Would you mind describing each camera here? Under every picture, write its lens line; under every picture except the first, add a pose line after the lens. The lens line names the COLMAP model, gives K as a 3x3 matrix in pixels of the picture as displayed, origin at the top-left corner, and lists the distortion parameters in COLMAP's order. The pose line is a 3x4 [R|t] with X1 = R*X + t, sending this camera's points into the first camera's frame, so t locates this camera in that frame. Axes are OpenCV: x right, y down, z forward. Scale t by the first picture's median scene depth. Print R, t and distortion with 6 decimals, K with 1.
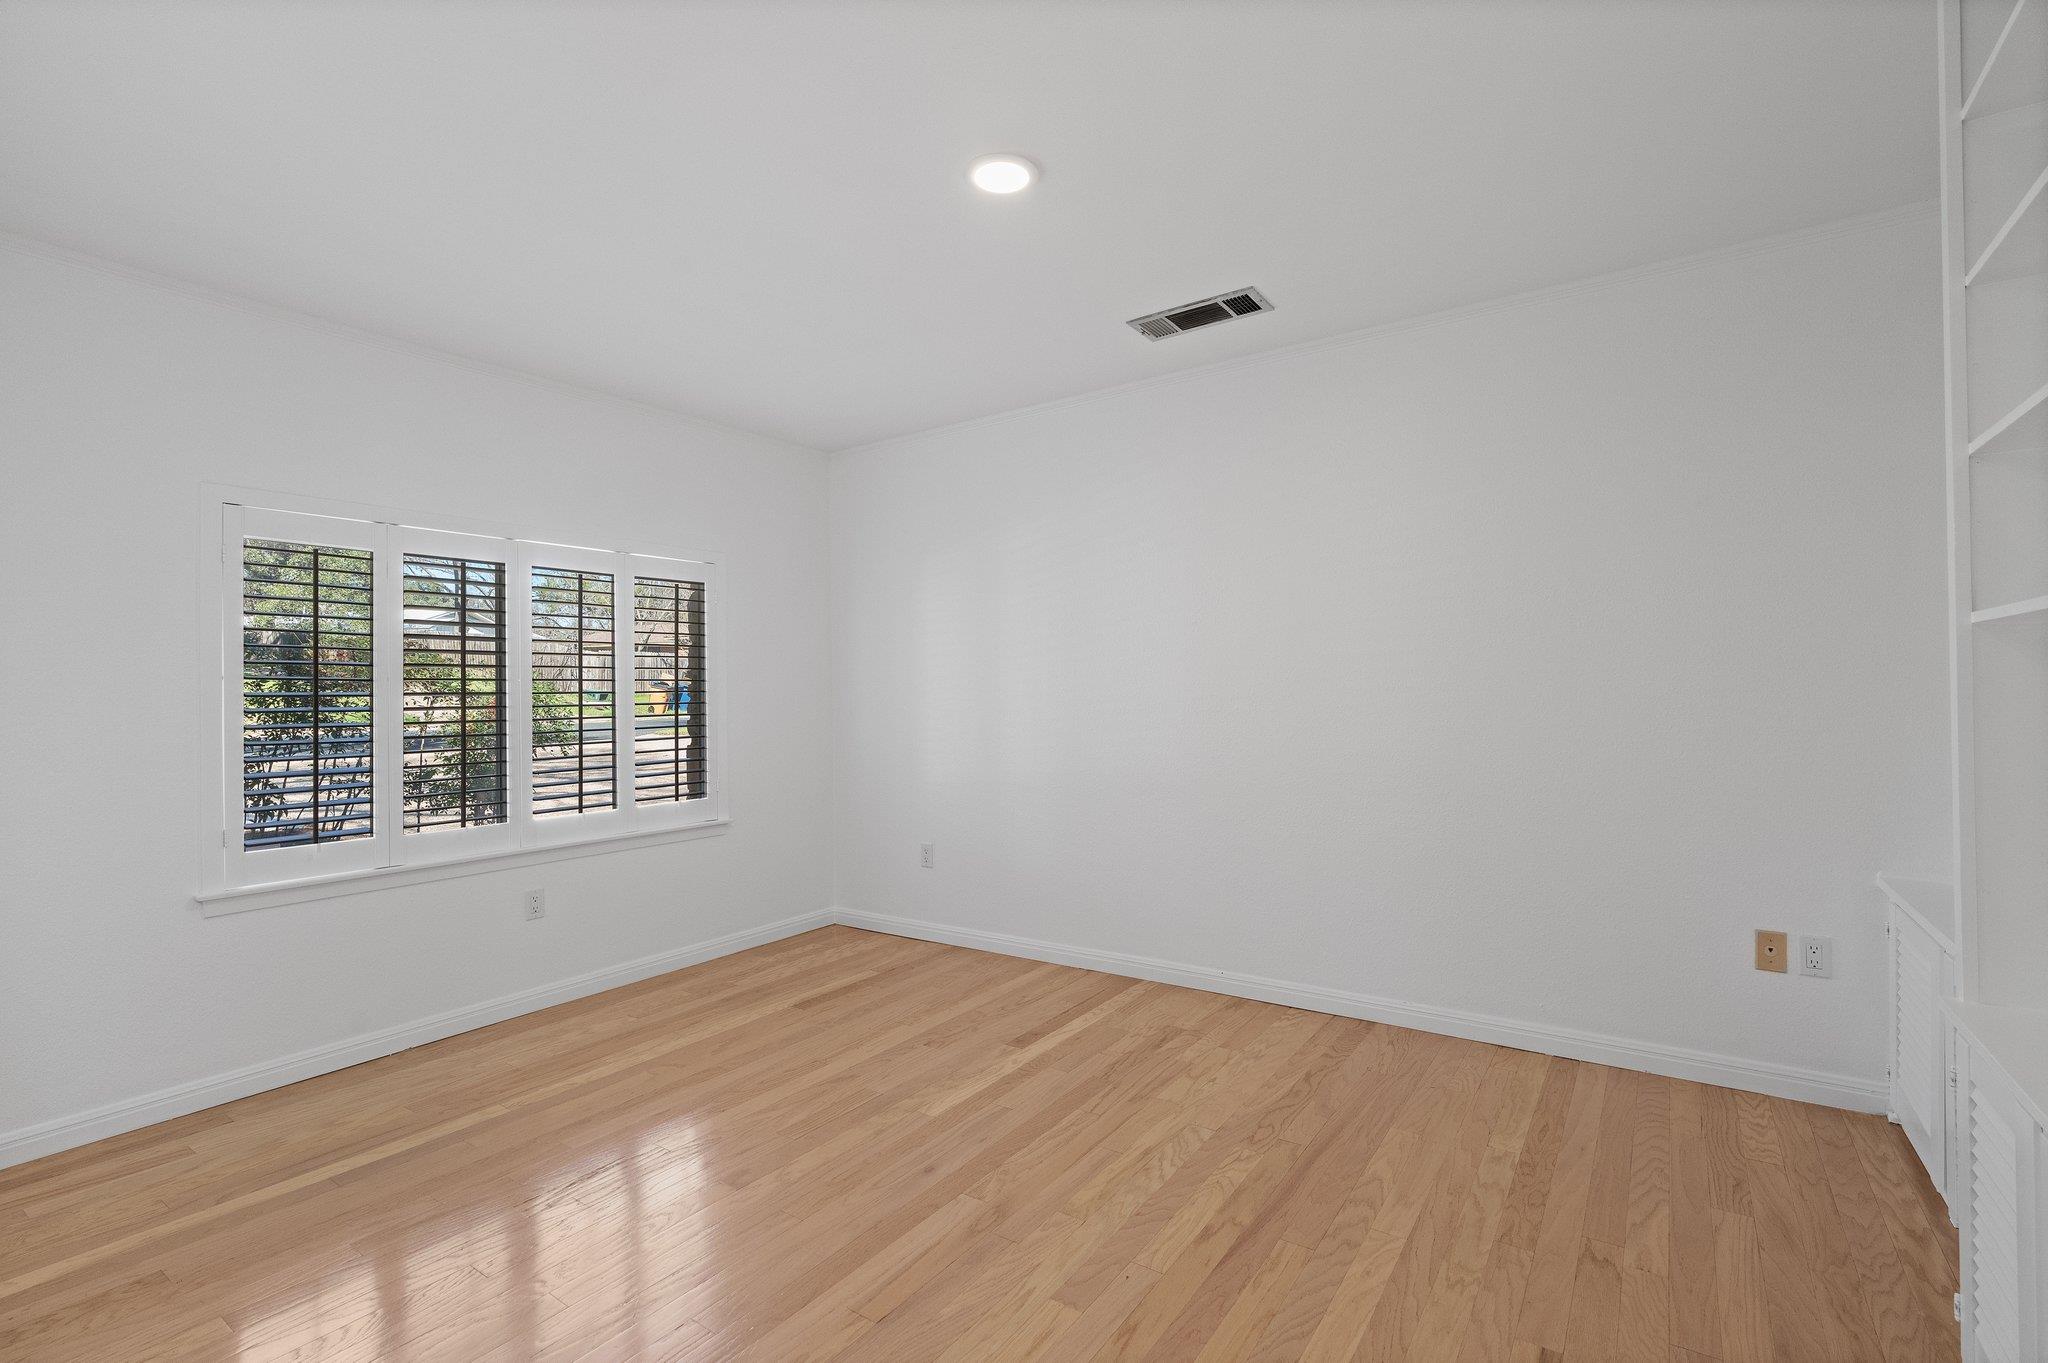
lens RADIAL K [[940.0, 0, 1022.3], [0, 940.0, 687.1], [0, 0, 1]] dist [-0.007177, 0.002495]
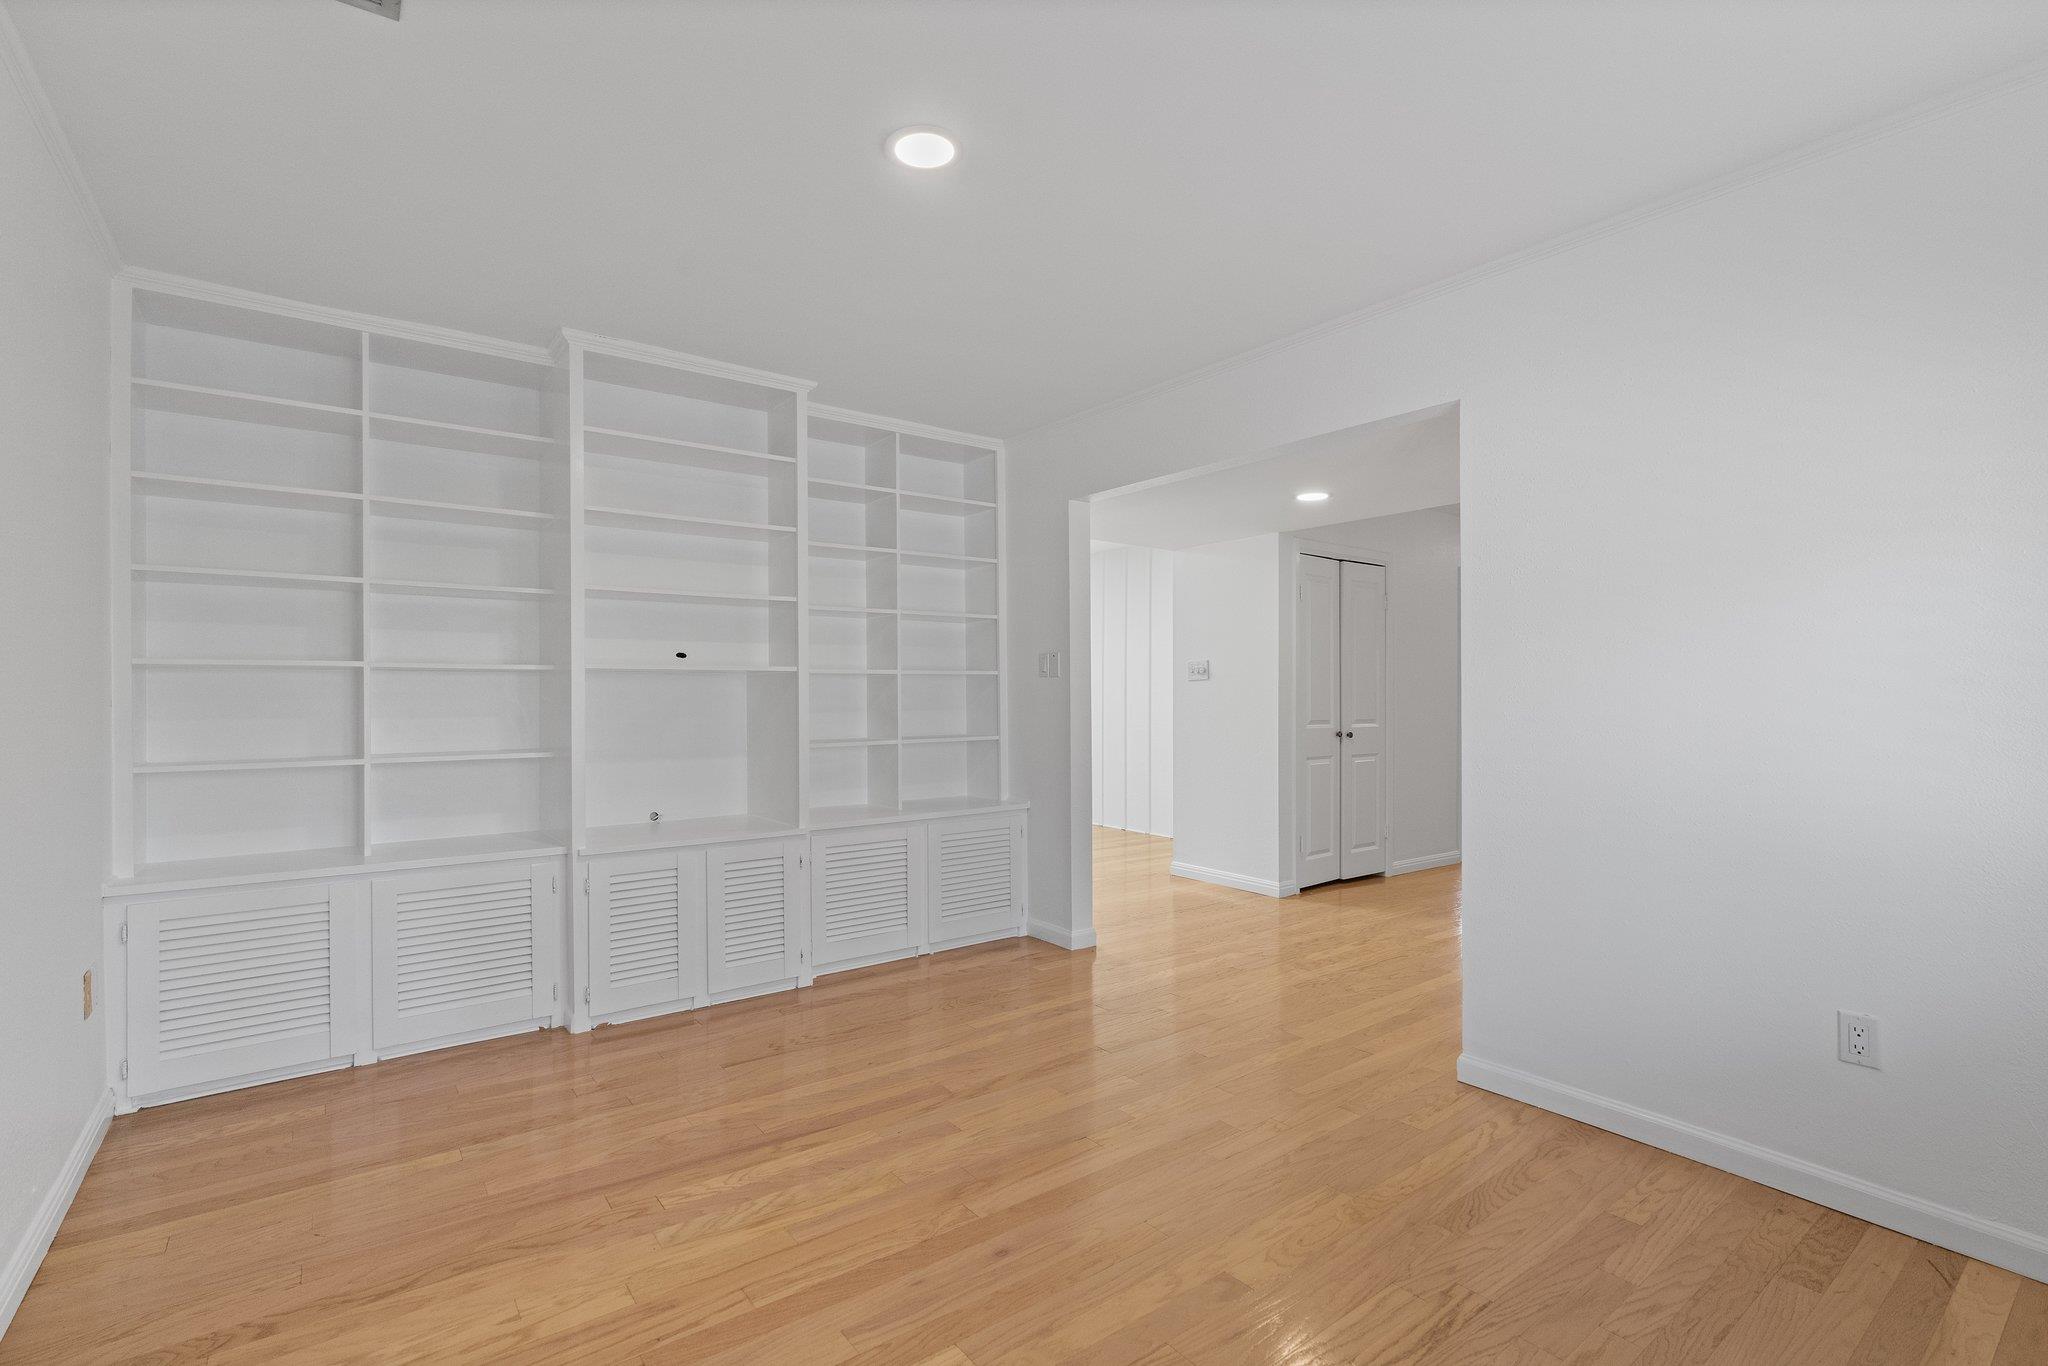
lens RADIAL K [[940.0, 0, 1021.8], [0, 940.0, 690.4], [0, 0, 1]] dist [-0.007177, 0.002495]
pose [[-0.951850, 0.018752, 0.305989, -0.396495], [0.014763, 0.999773, -0.015343, 0.019255], [-0.306208, -0.010087, -0.951911, 1.857581]]
